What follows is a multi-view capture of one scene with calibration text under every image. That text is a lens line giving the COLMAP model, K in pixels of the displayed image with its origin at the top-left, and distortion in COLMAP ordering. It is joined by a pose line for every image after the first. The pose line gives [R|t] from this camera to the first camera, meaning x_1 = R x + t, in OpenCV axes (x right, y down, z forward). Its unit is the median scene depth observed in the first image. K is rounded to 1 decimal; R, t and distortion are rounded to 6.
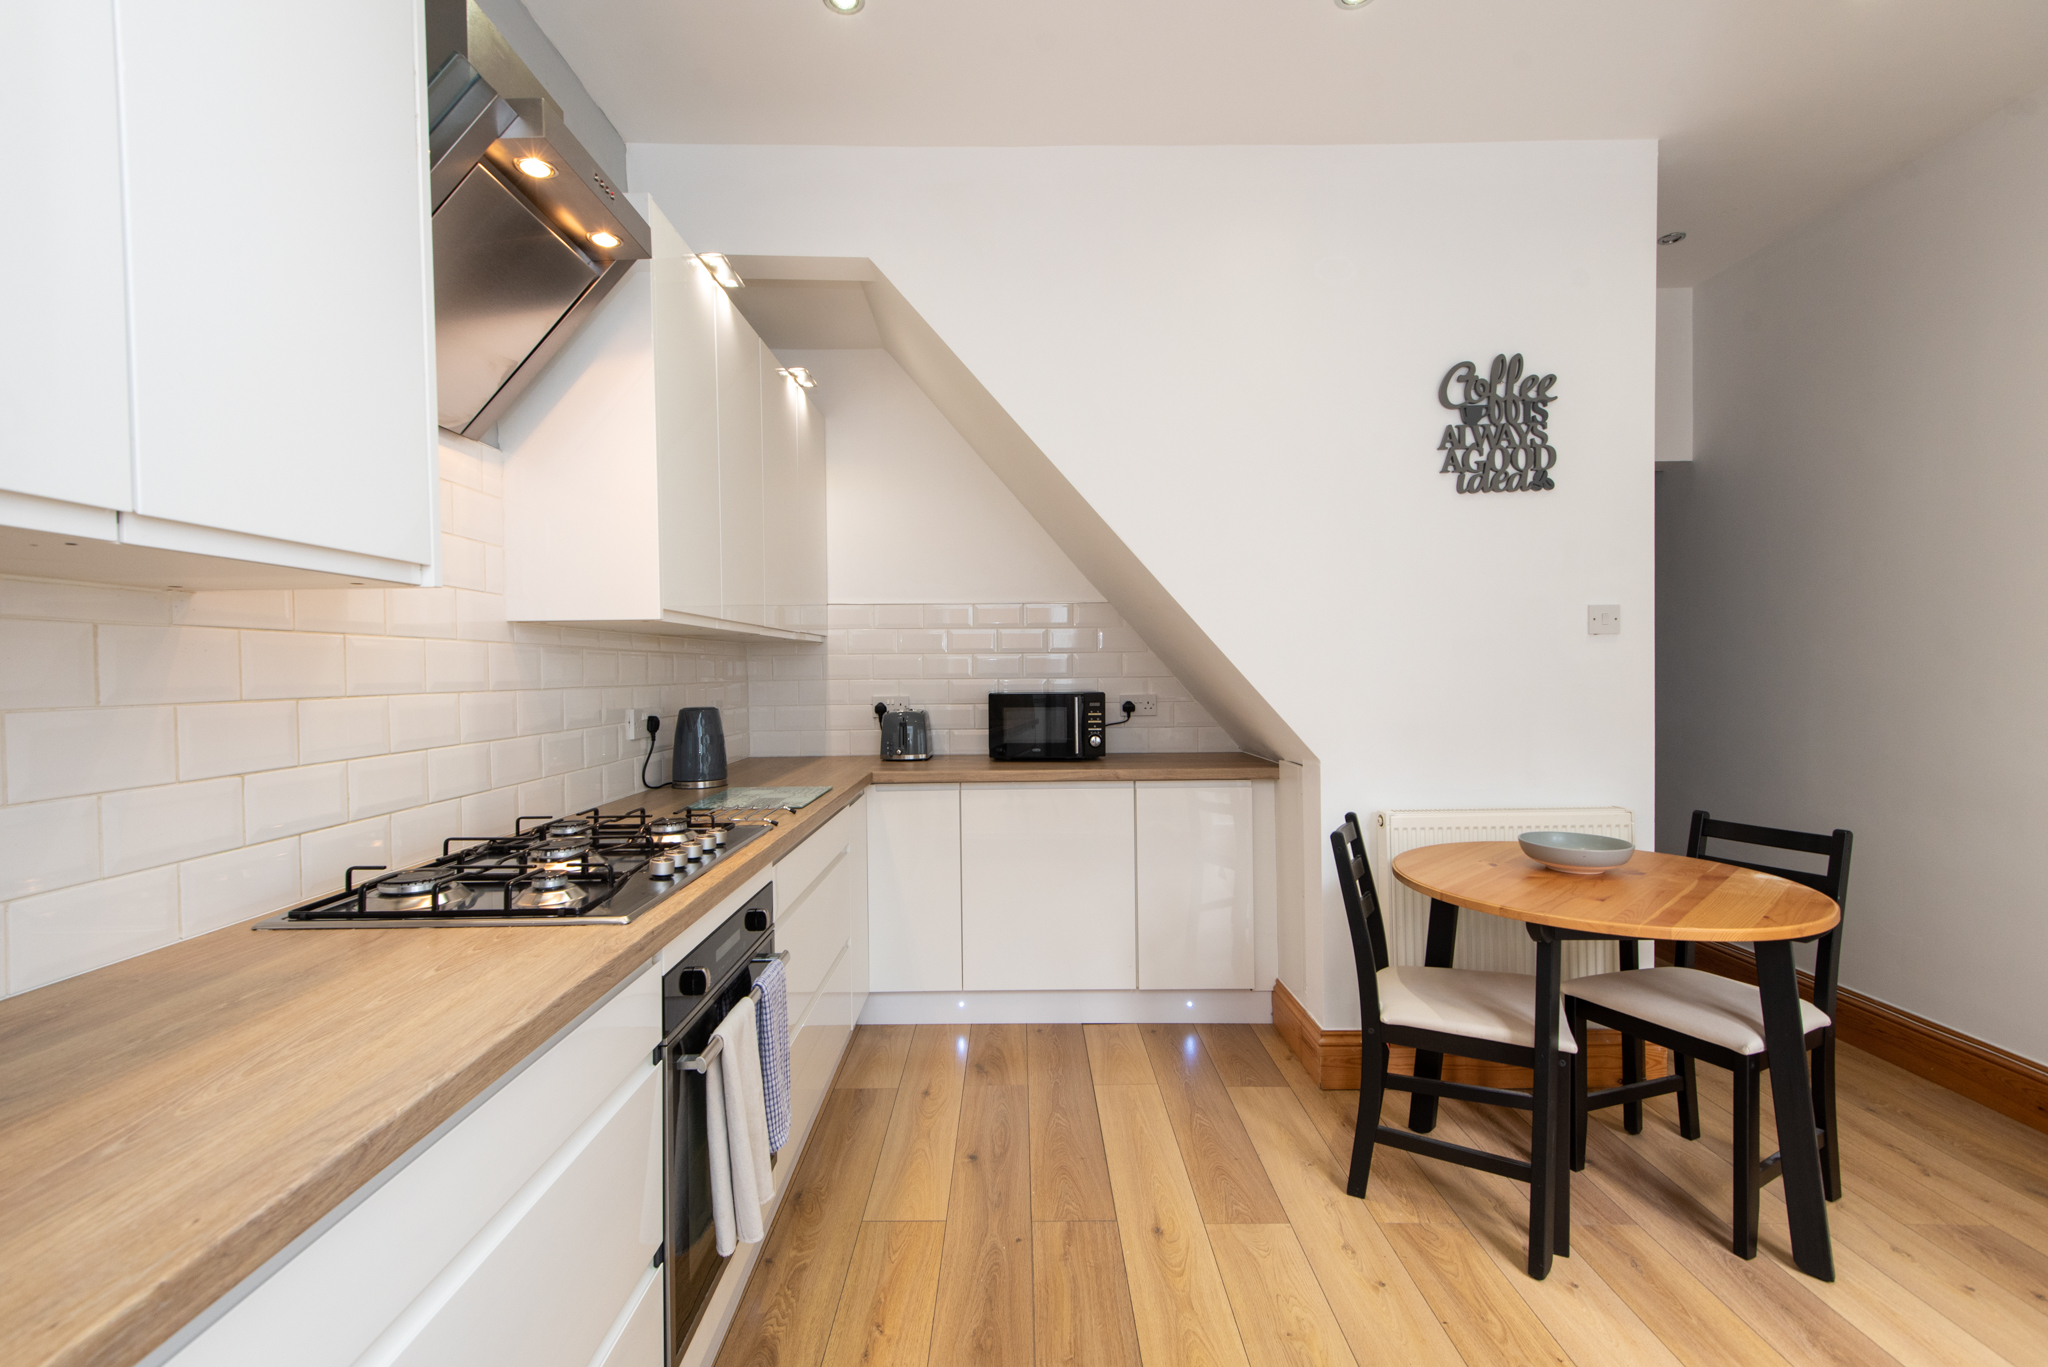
lens RADIAL K [[920.0, 0, 1019.3], [0, 920.0, 681.5], [0, 0, 1]] dist [0.029403, -0.012970]
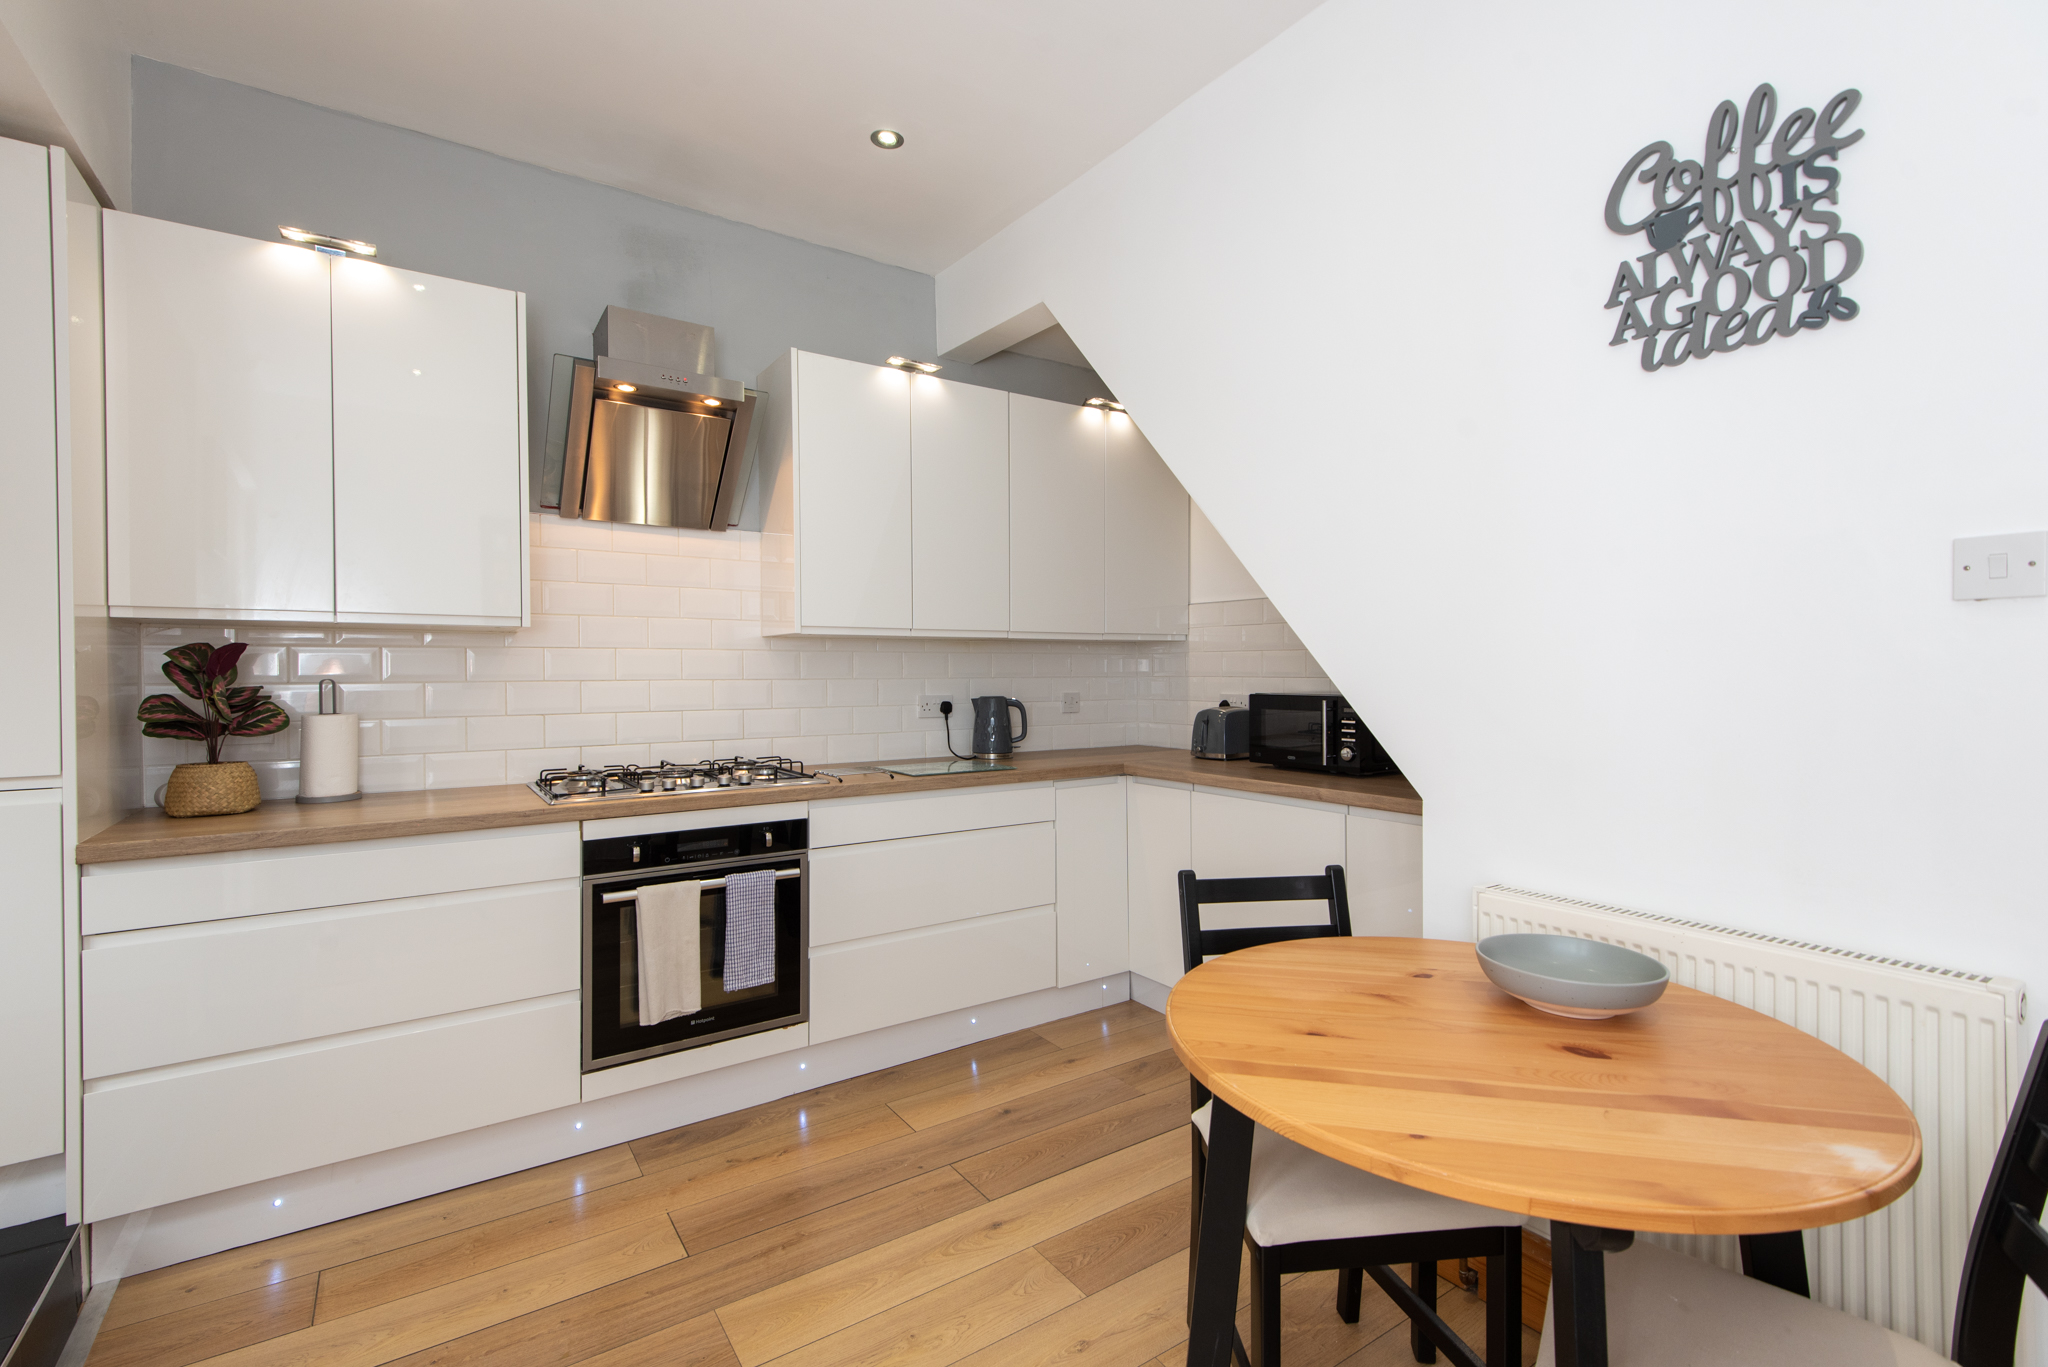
lens RADIAL K [[920.0, 0, 1008.2], [0, 920.0, 679.4], [0, 0, 1]] dist [0.029403, -0.012970]
pose [[0.553115, 0.016900, -0.832933, 0.746433], [-0.014601, 0.999837, 0.010591, -0.009420], [0.832977, 0.006304, 0.553272, 0.339561]]
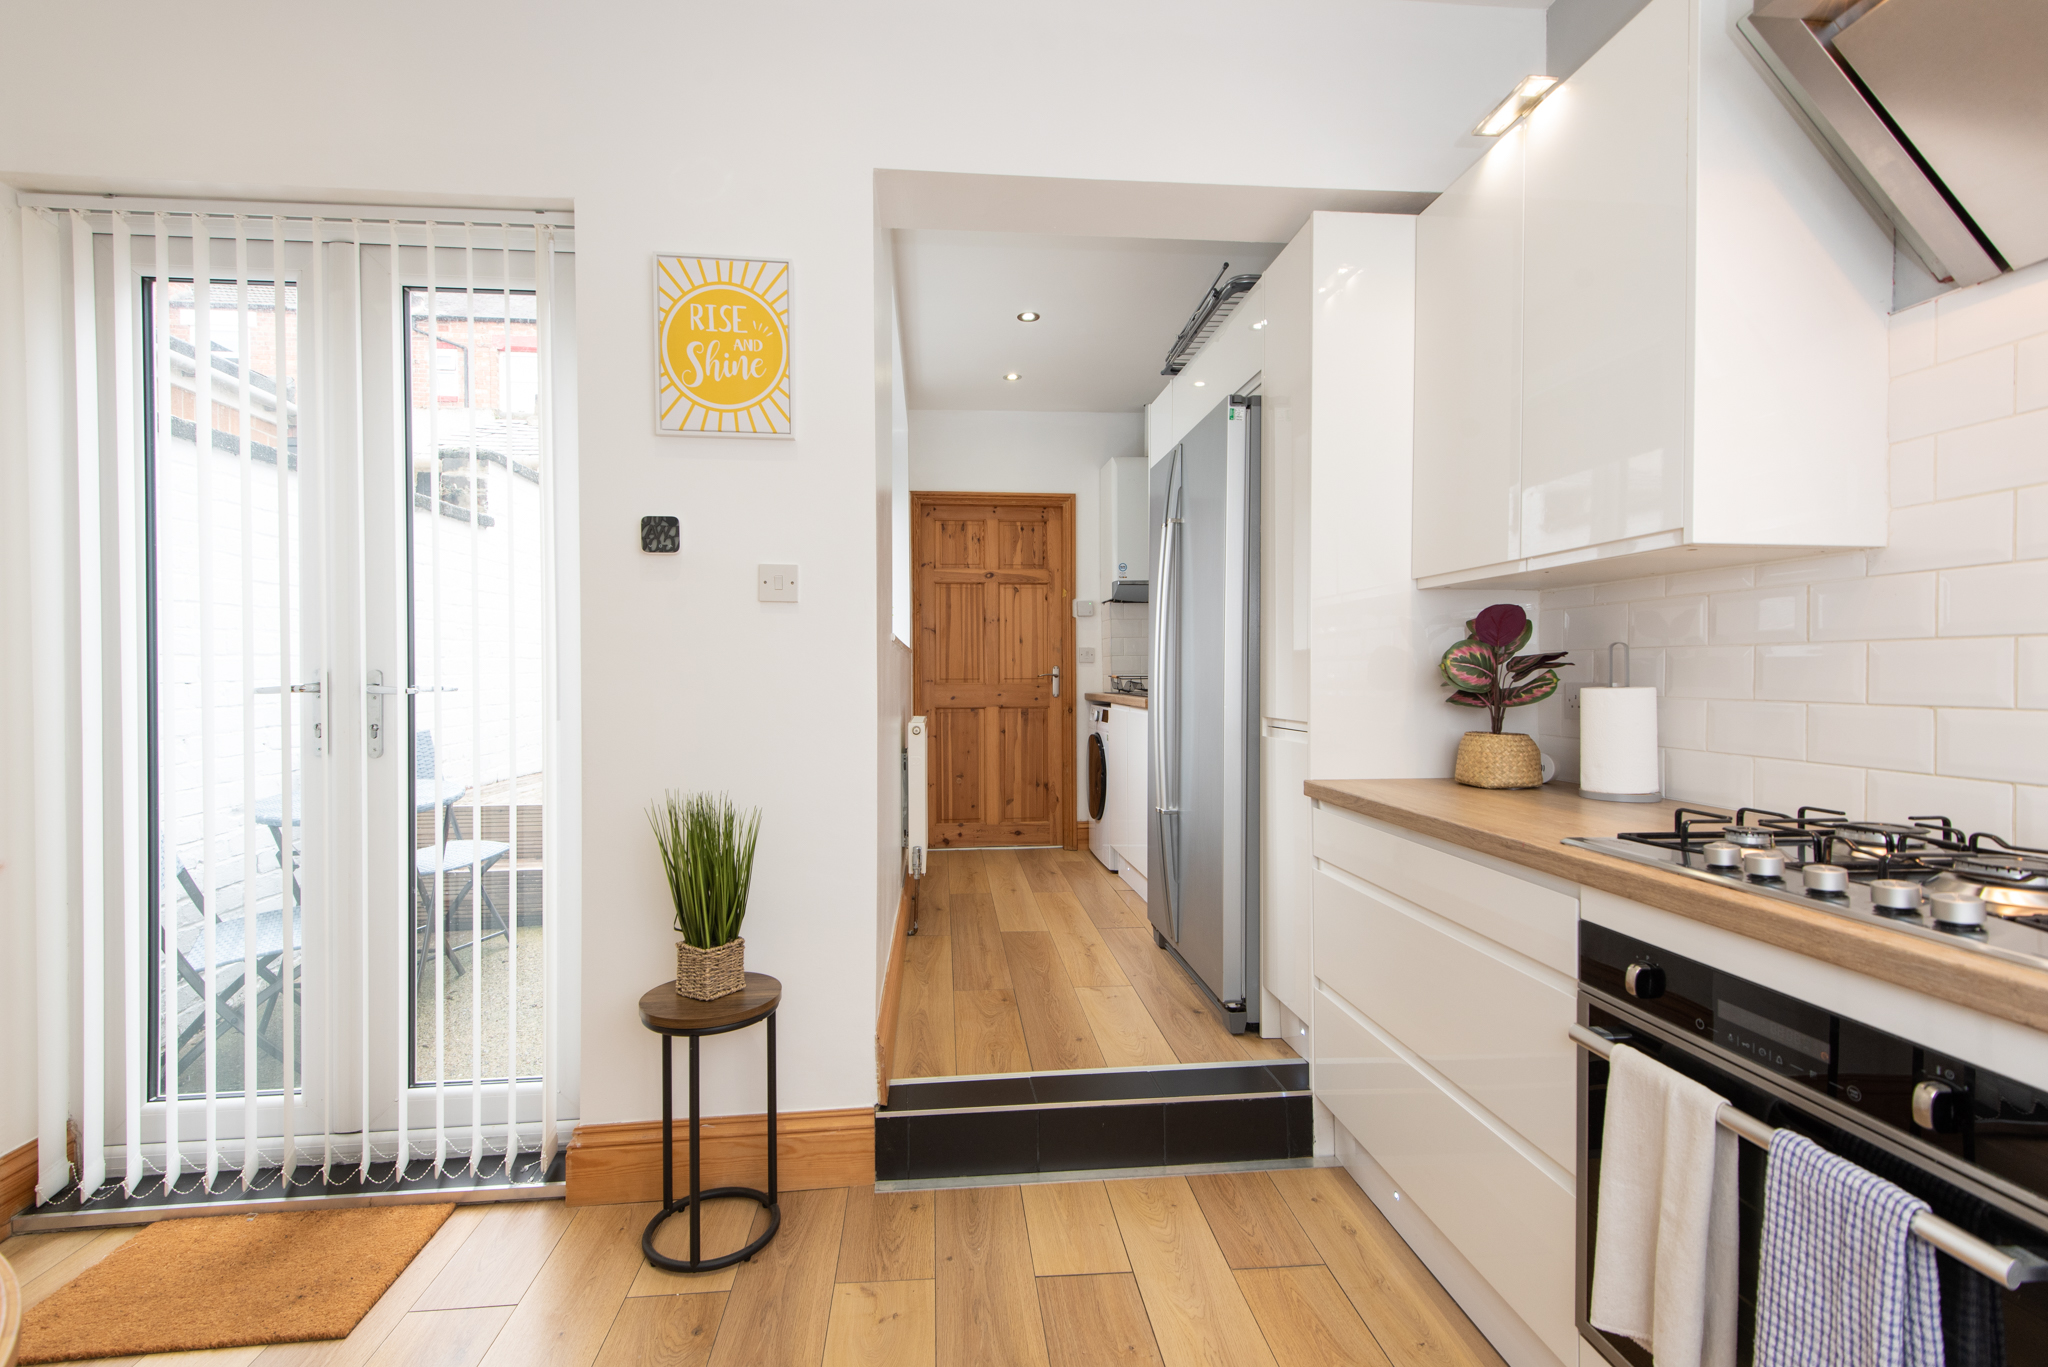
lens RADIAL K [[920.0, 0, 1022.3], [0, 920.0, 676.2], [0, 0, 1]] dist [0.029403, -0.012970]
pose [[-0.995099, 0.014800, -0.097774, 0.149130], [0.012989, 0.999732, 0.019137, 0.014931], [0.098032, 0.017774, -0.995025, 0.947284]]
